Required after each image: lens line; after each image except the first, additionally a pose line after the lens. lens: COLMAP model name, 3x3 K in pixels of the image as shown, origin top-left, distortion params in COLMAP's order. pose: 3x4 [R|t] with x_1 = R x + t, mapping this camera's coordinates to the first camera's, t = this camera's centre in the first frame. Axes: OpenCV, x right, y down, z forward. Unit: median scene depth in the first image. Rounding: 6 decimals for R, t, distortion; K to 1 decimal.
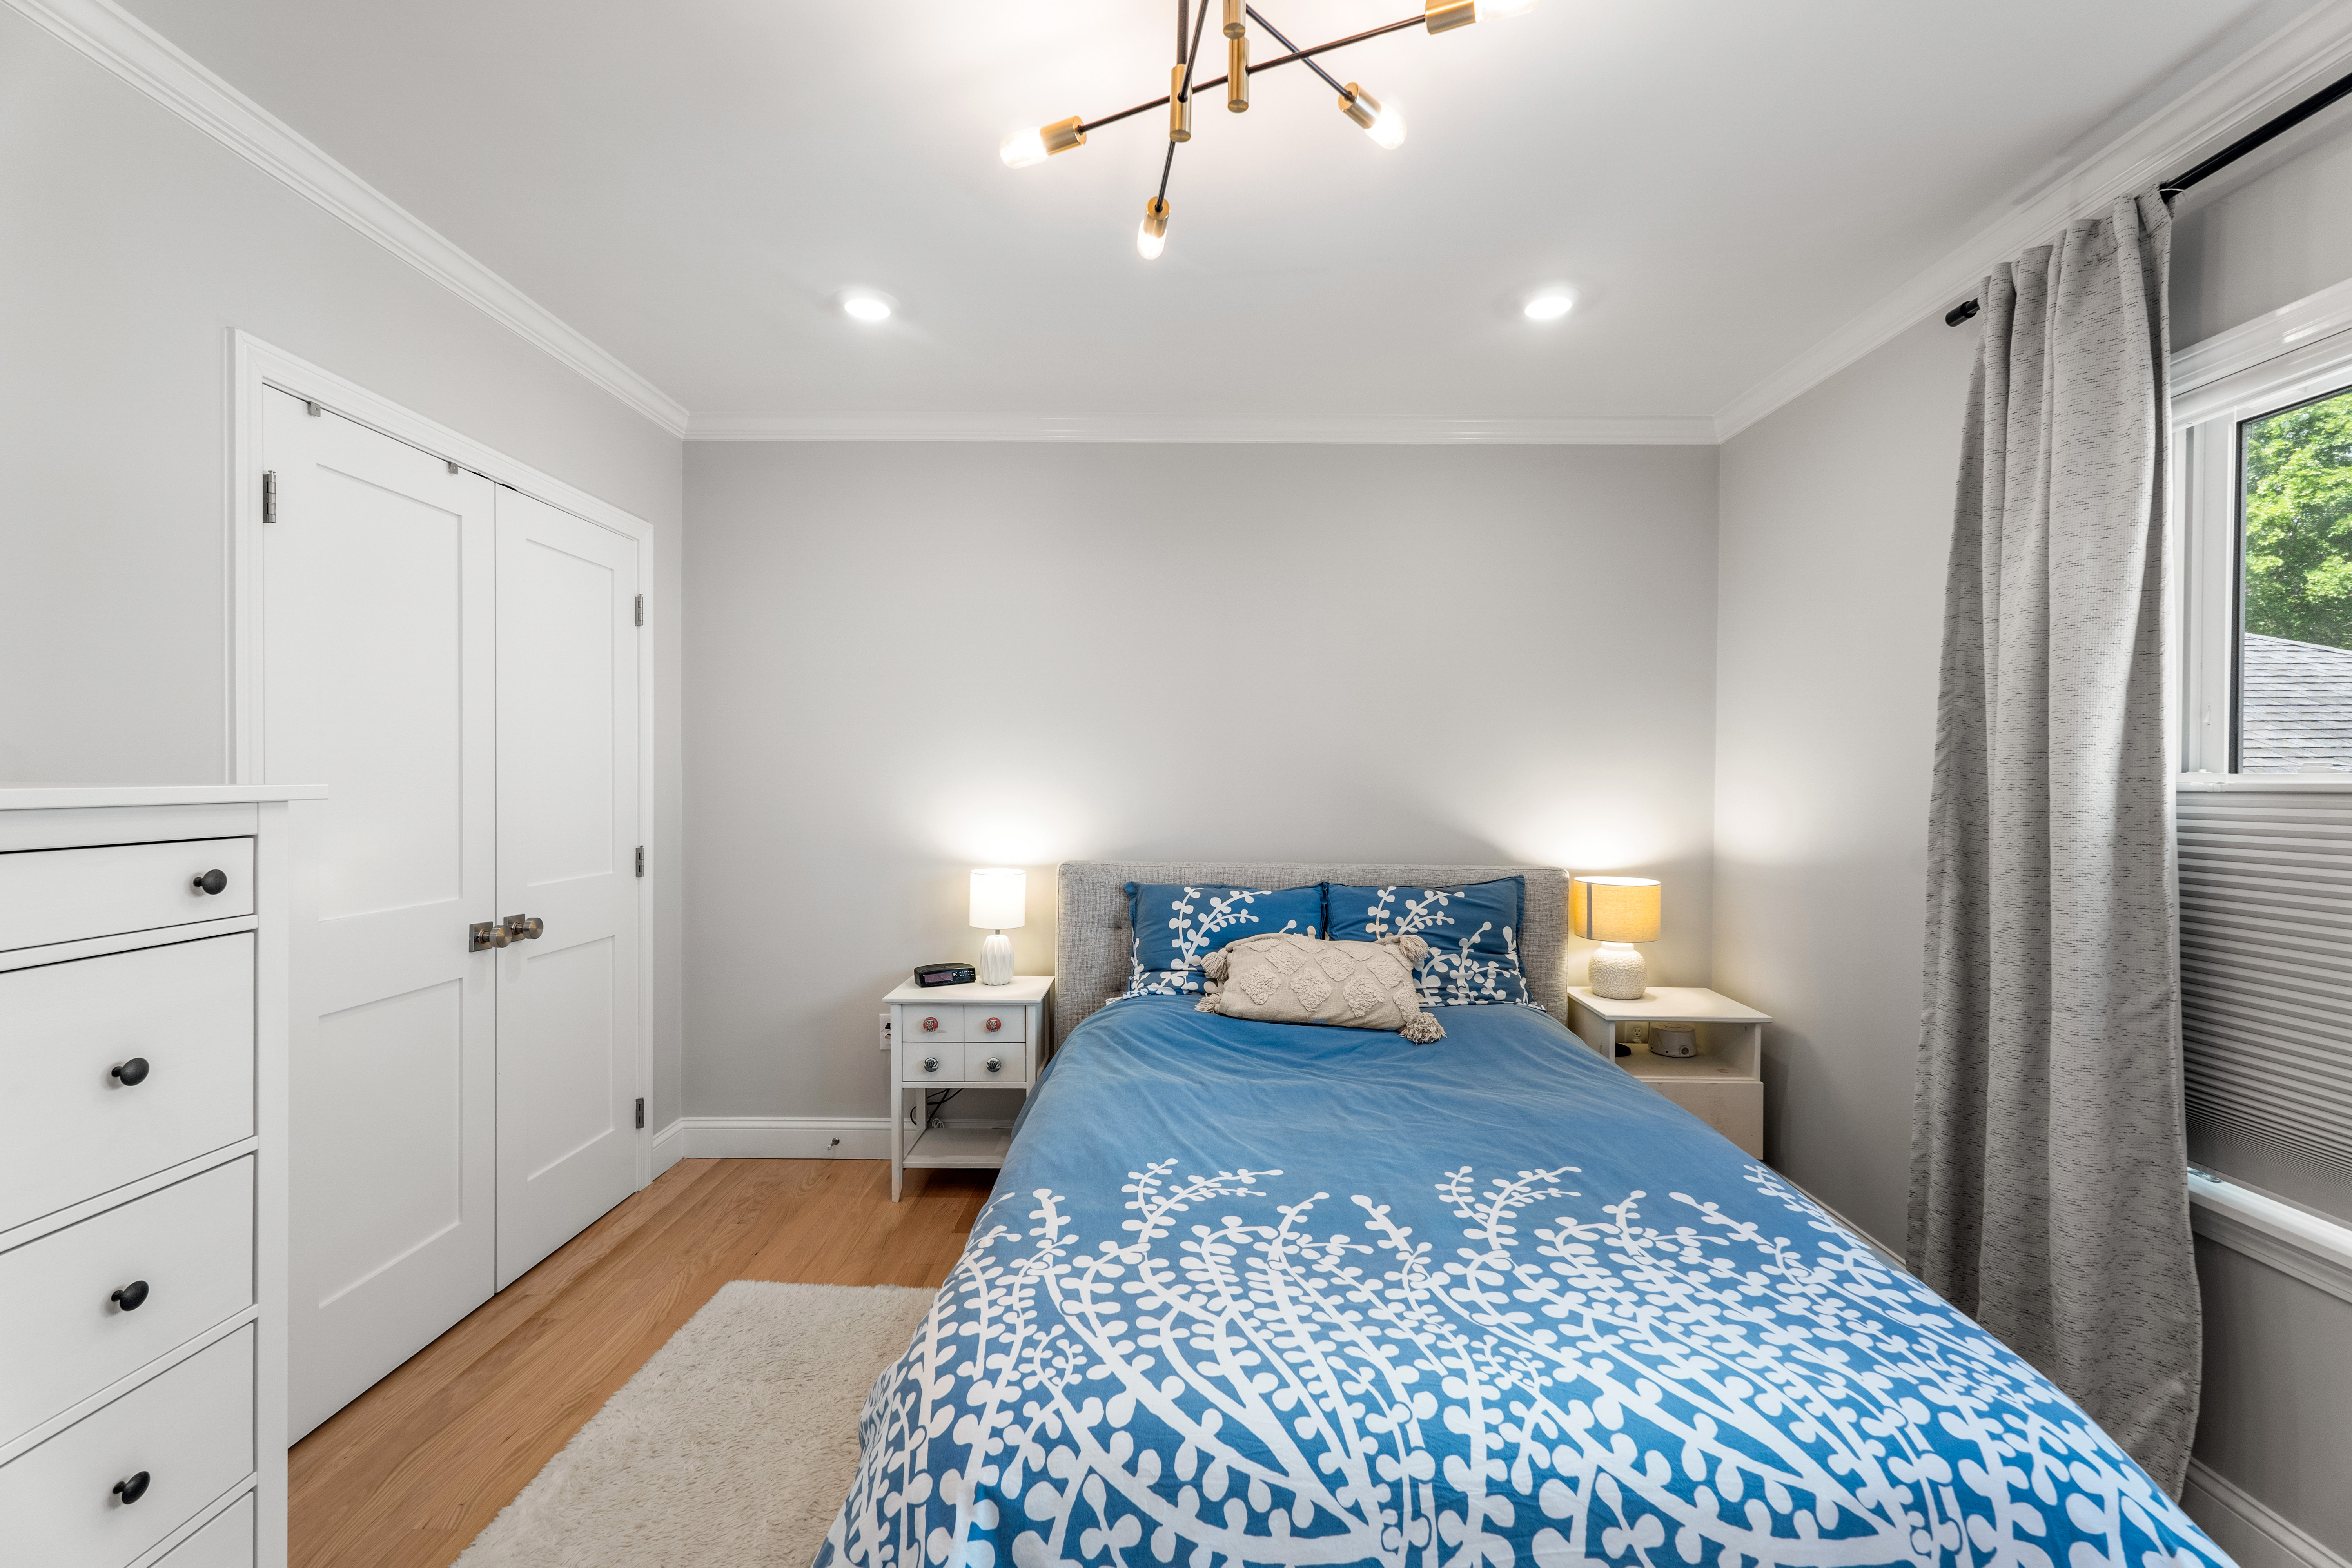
lens RADIAL K [[993.3, 0, 1176.0], [0, 993.3, 784.0], [0, 0, 1]] dist [0.006746, 0.000090]
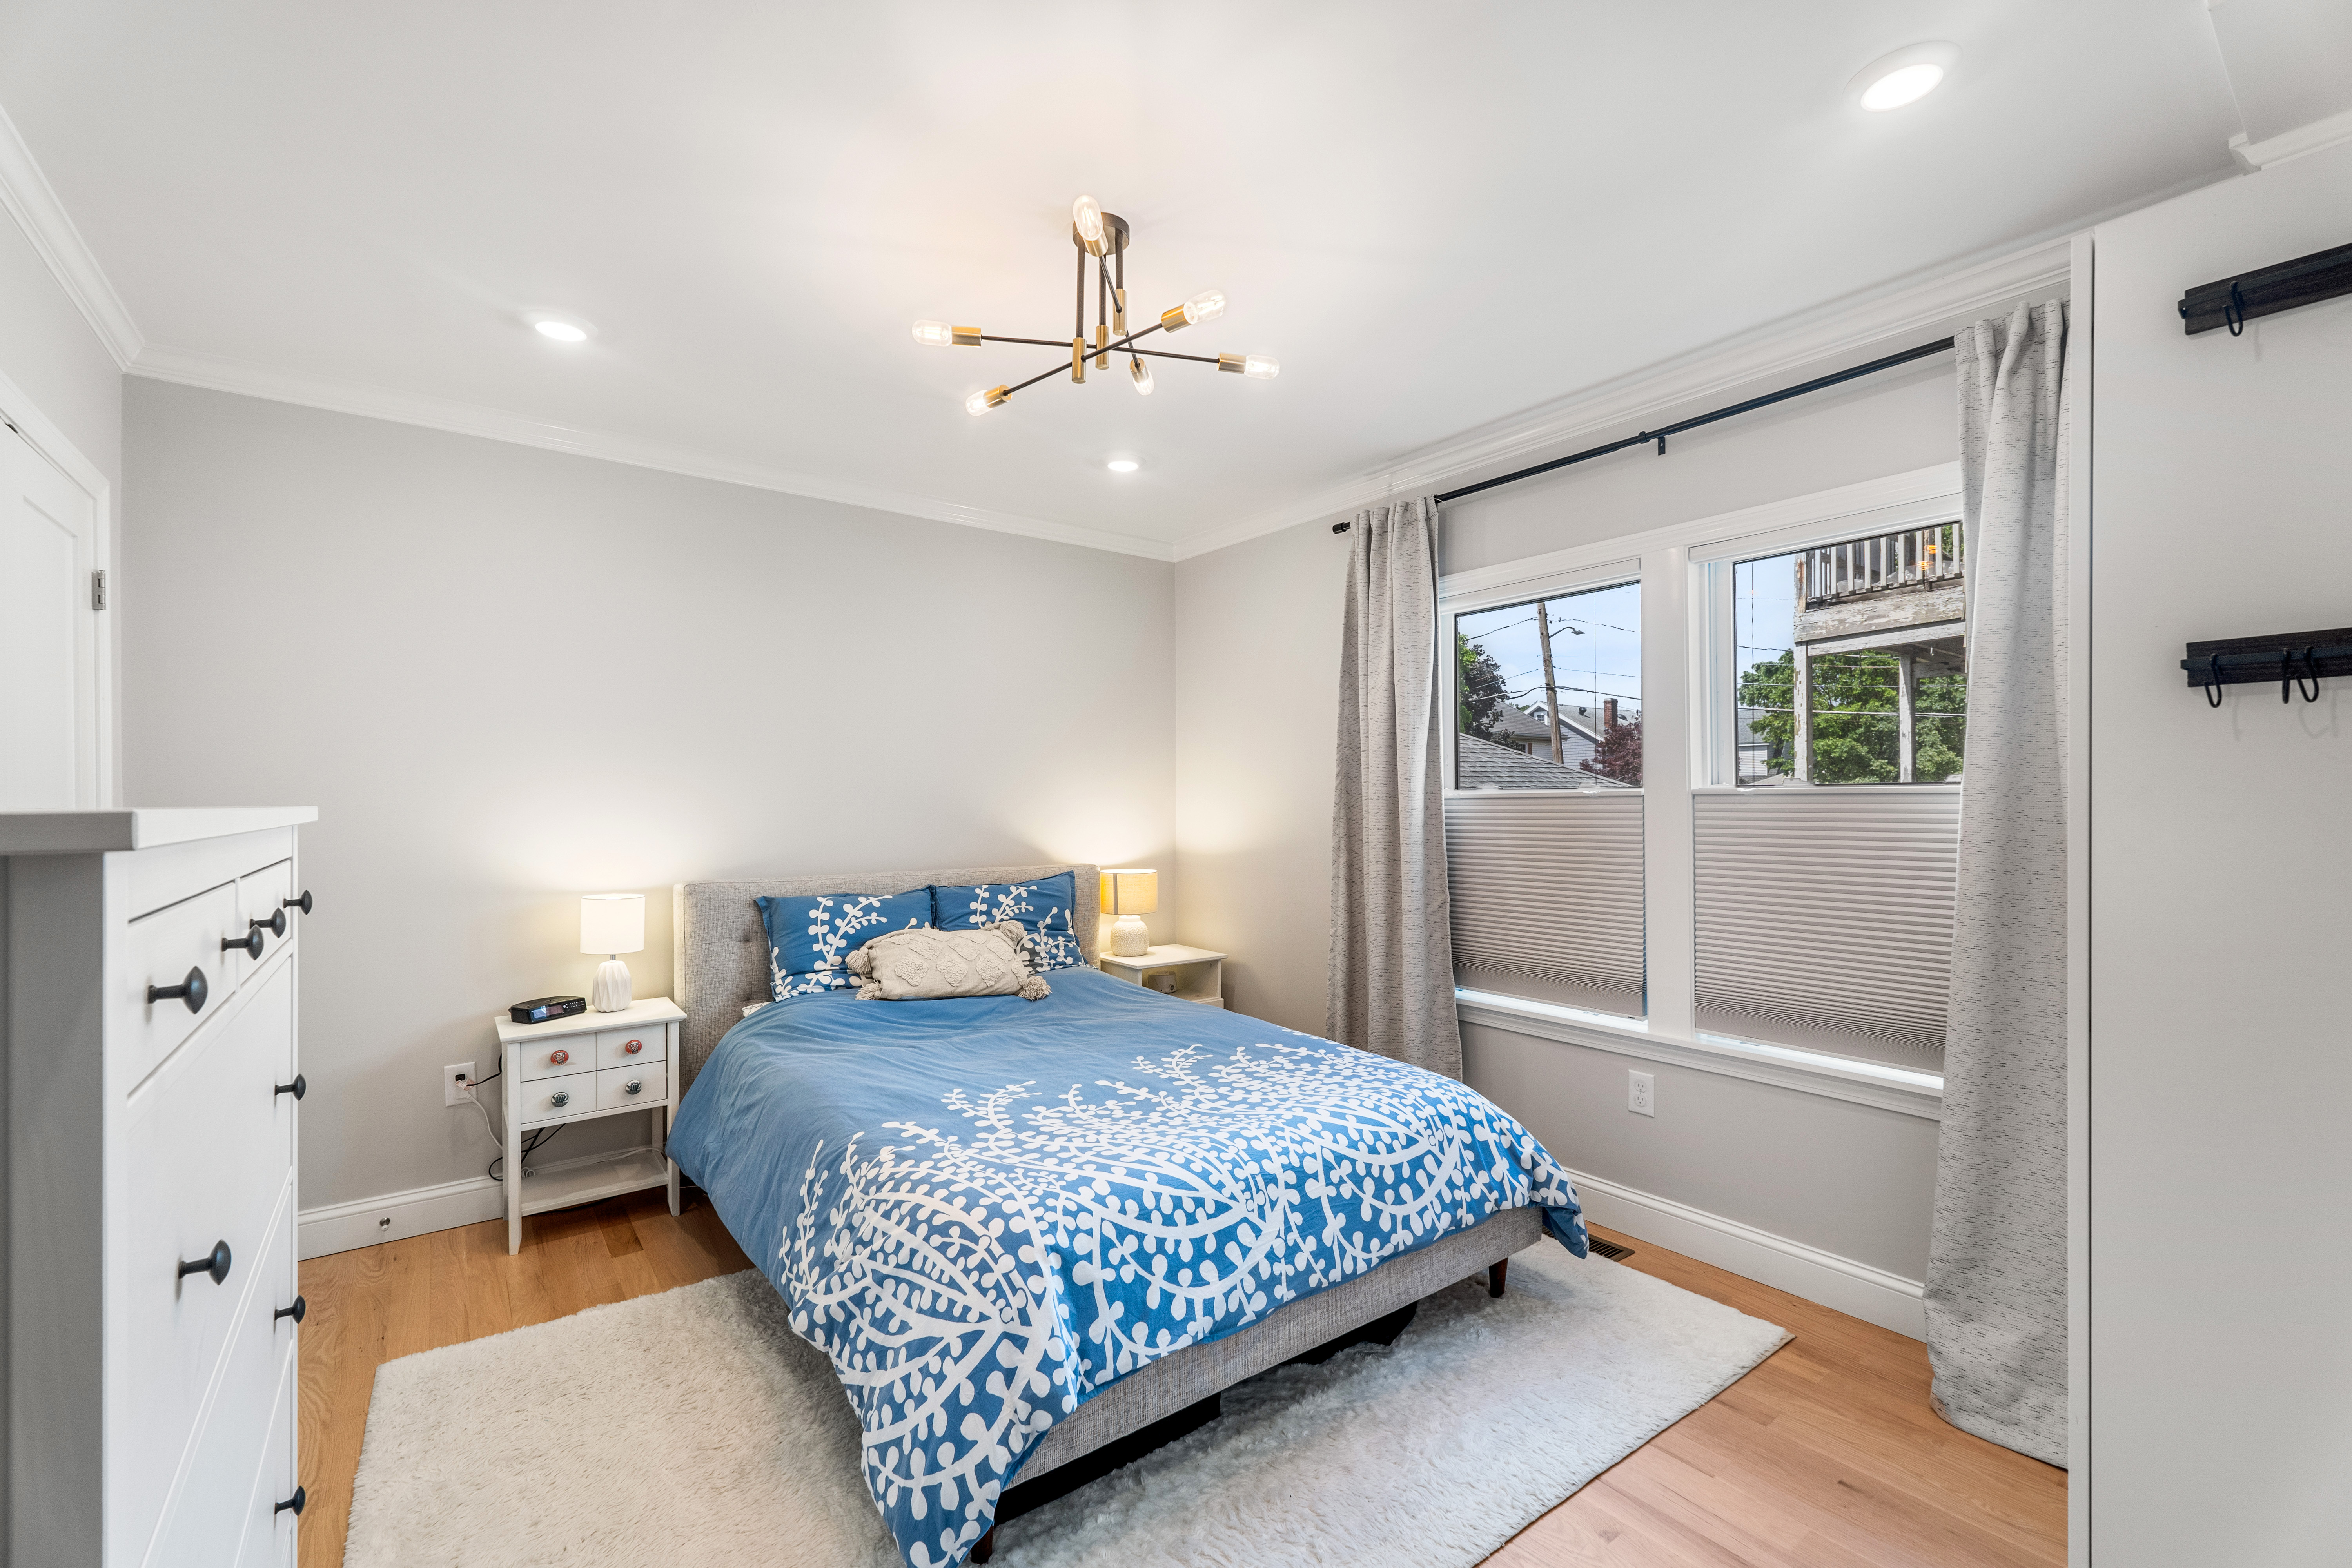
lens RADIAL K [[995.9, 0, 1183.5], [0, 995.9, 797.0], [0, 0, 1]] dist [0.001493, 0.000132]
pose [[0.784725, -0.008317, 0.619788, -0.404220], [0.015761, 0.999854, -0.006537, 0.005654], [-0.619644, 0.014898, 0.784742, -0.150201]]
